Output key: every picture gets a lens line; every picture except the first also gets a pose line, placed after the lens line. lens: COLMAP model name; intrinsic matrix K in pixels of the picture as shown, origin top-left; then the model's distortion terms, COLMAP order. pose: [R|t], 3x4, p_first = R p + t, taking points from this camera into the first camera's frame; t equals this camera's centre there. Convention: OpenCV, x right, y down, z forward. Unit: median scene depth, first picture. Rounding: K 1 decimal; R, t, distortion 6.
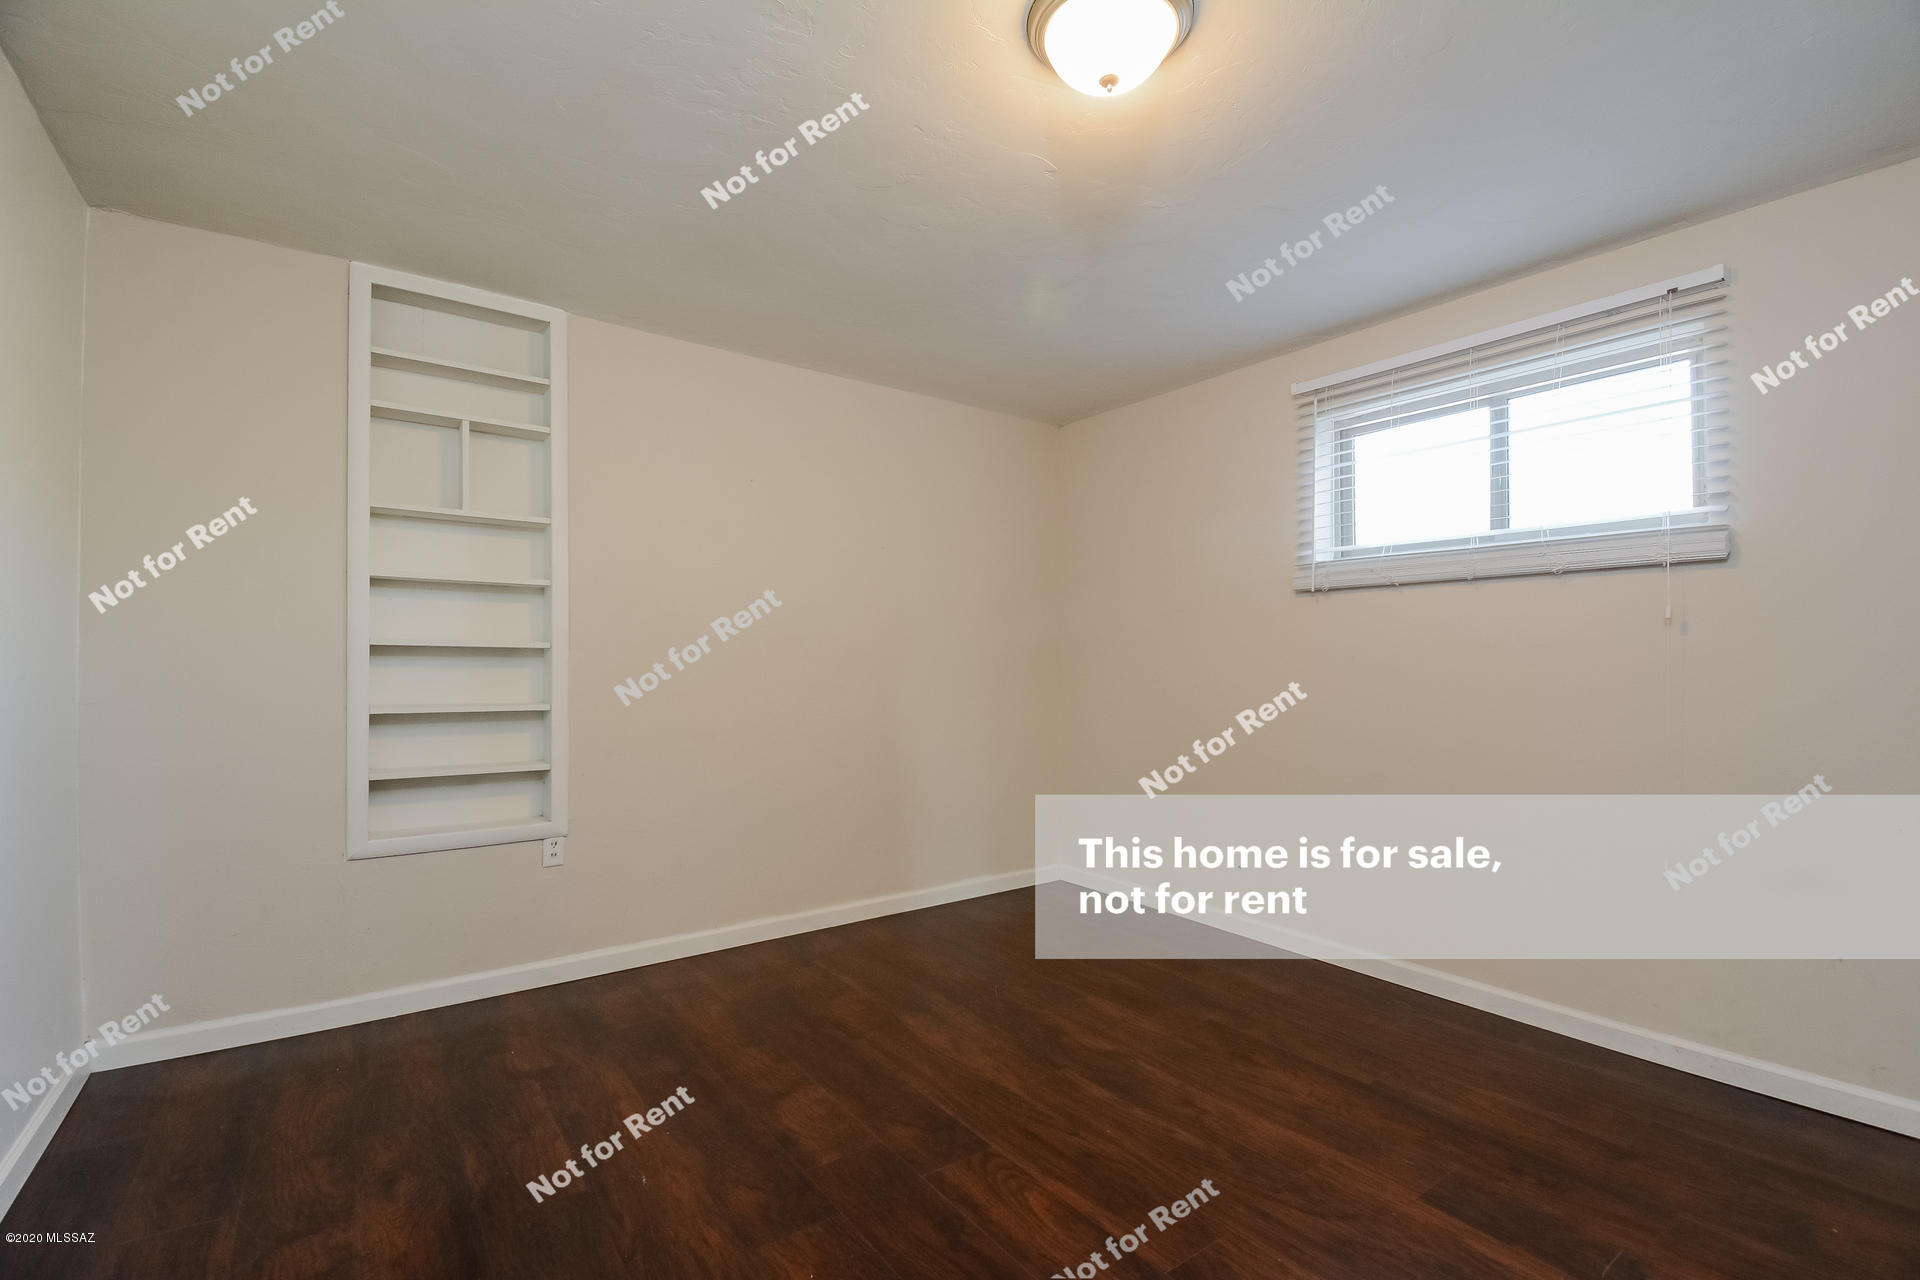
lens RADIAL K [[836.7, 0, 965.8], [0, 836.7, 651.3], [0, 0, 1]] dist [0.045540, -0.024899]
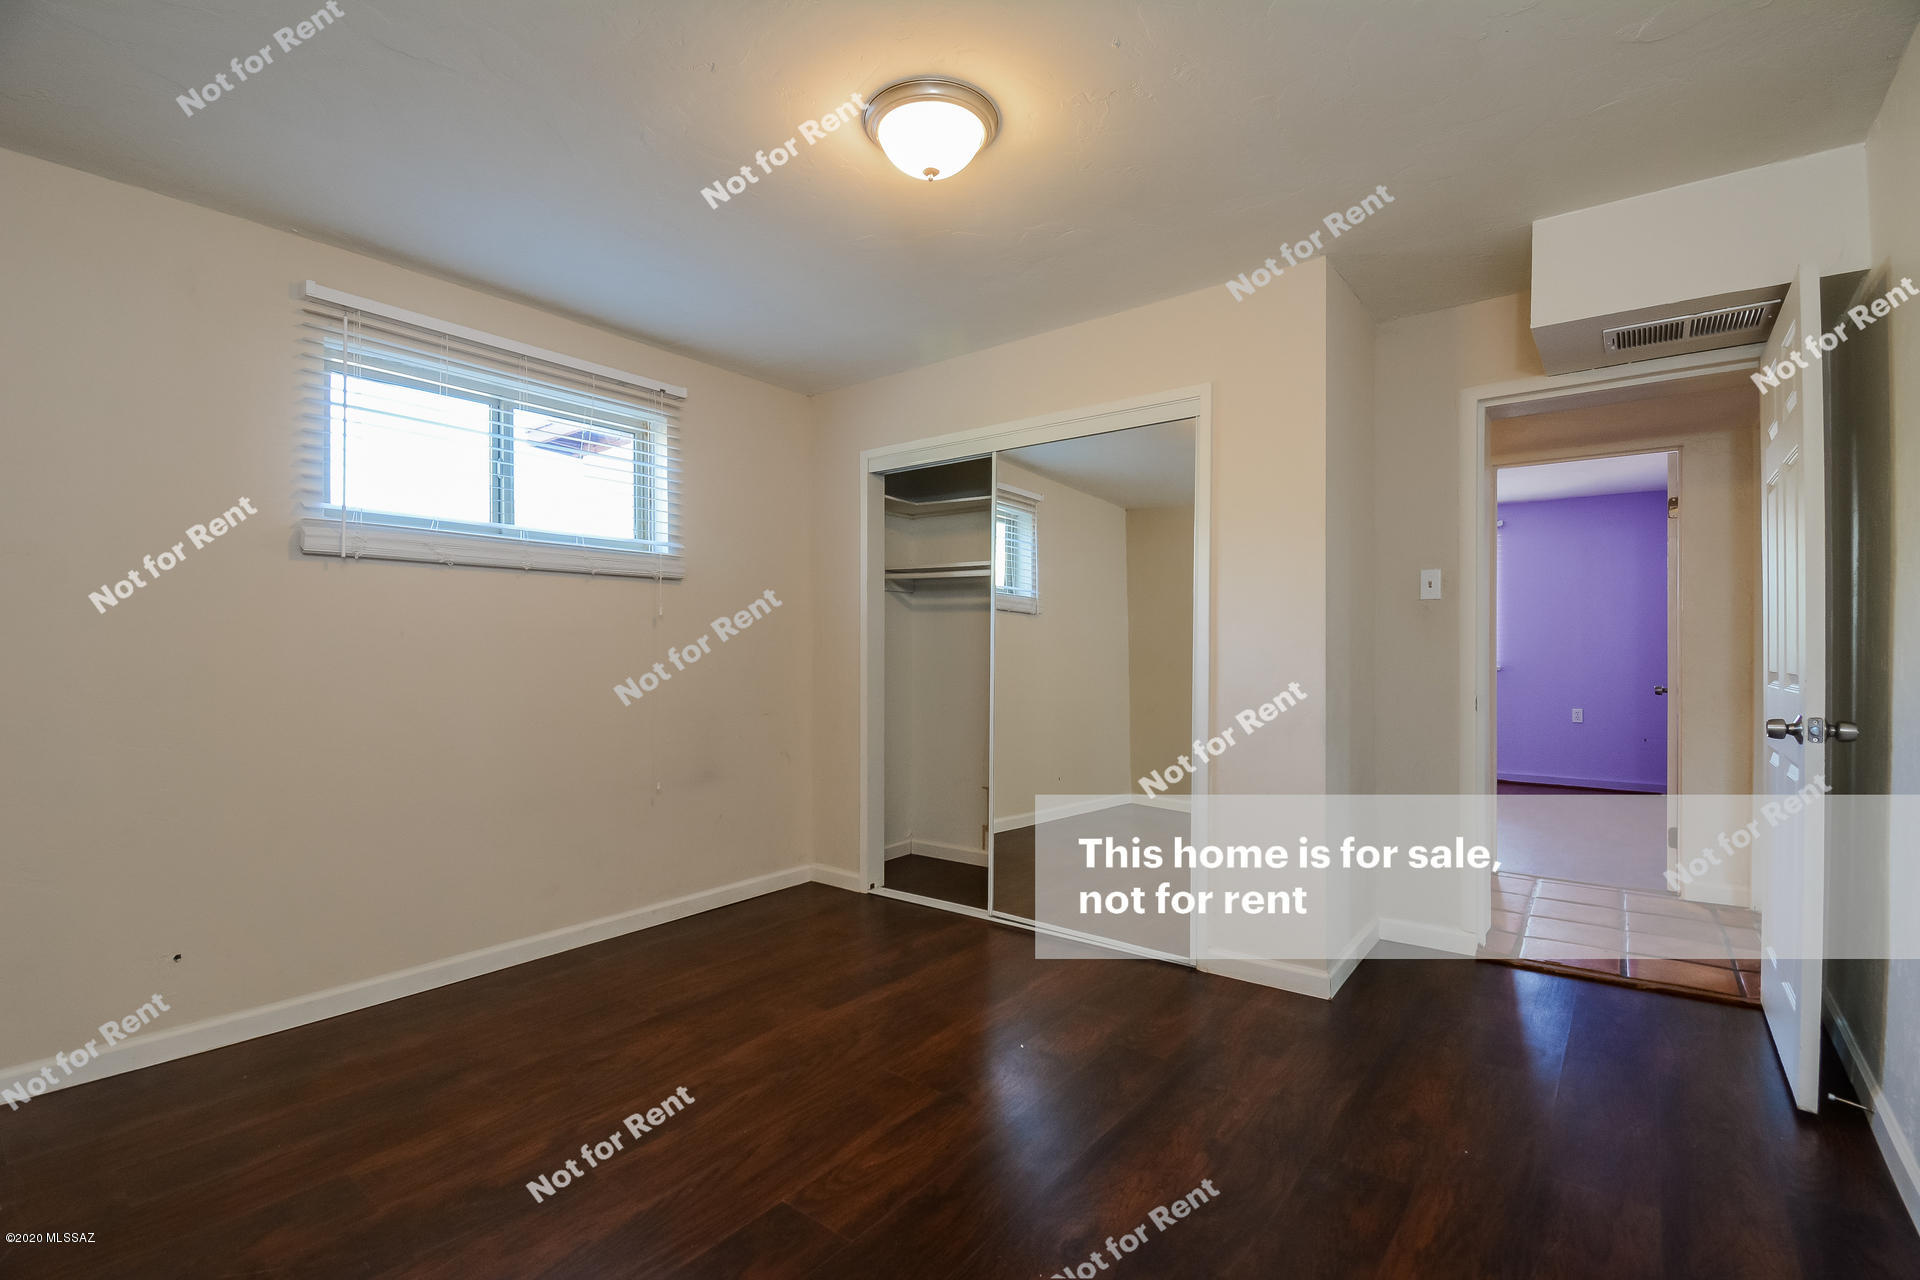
lens RADIAL K [[853.8, 0, 960.2], [0, 853.8, 658.3], [0, 0, 1]] dist [0.033664, -0.020866]
pose [[-0.251650, -0.011454, 0.967751, -0.735193], [-0.012267, 0.999887, 0.008645, 0.013845], [-0.967741, -0.009696, -0.251762, 0.891521]]
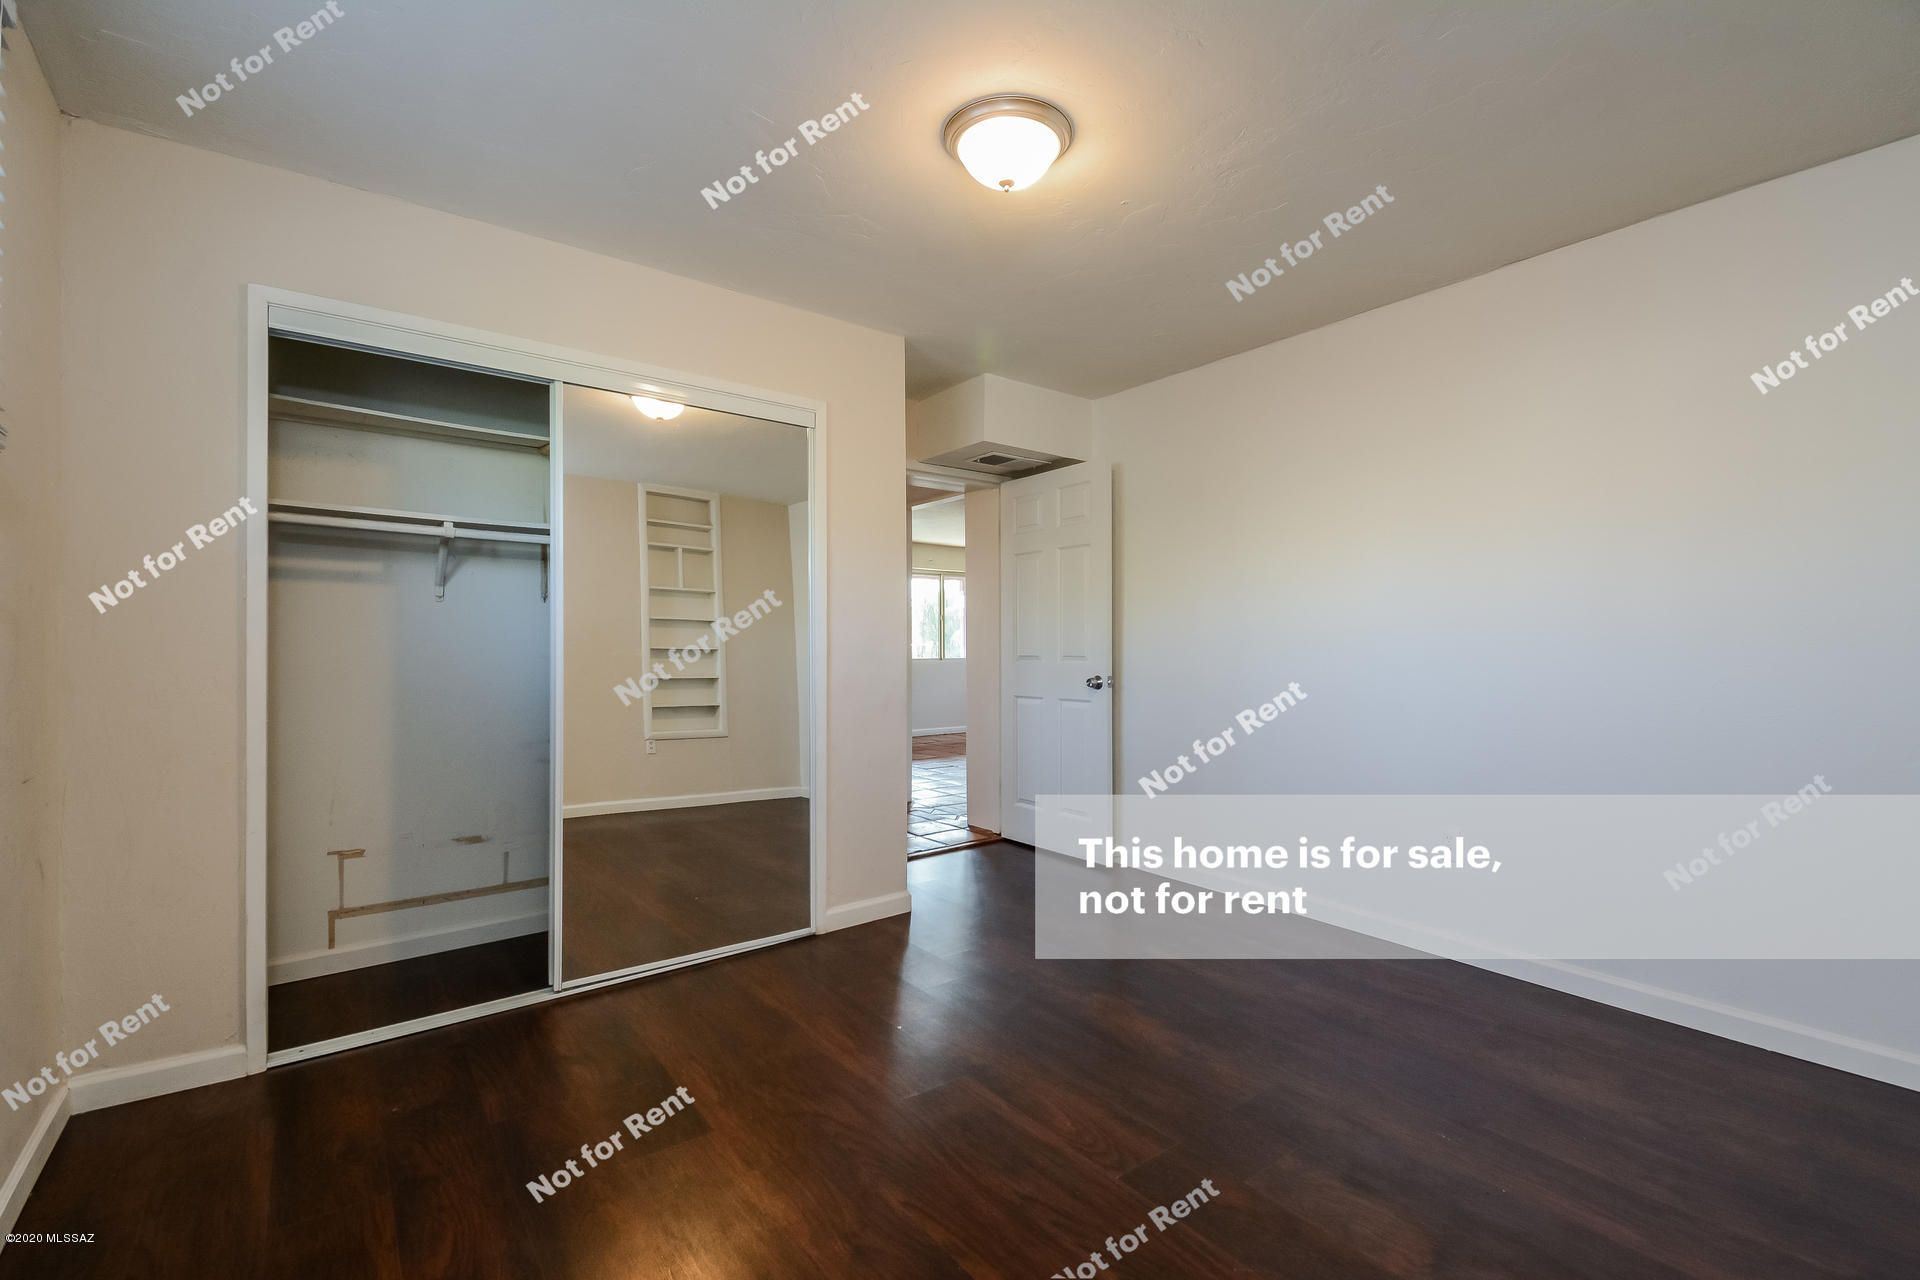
lens RADIAL K [[853.8, 0, 960.2], [0, 853.8, 658.3], [0, 0, 1]] dist [0.033664, -0.020866]
pose [[-0.999960, 0.000659, -0.008920, 0.174028], [0.000625, 0.999992, 0.003872, 0.028232], [0.008922, 0.003867, -0.999953, 1.613492]]
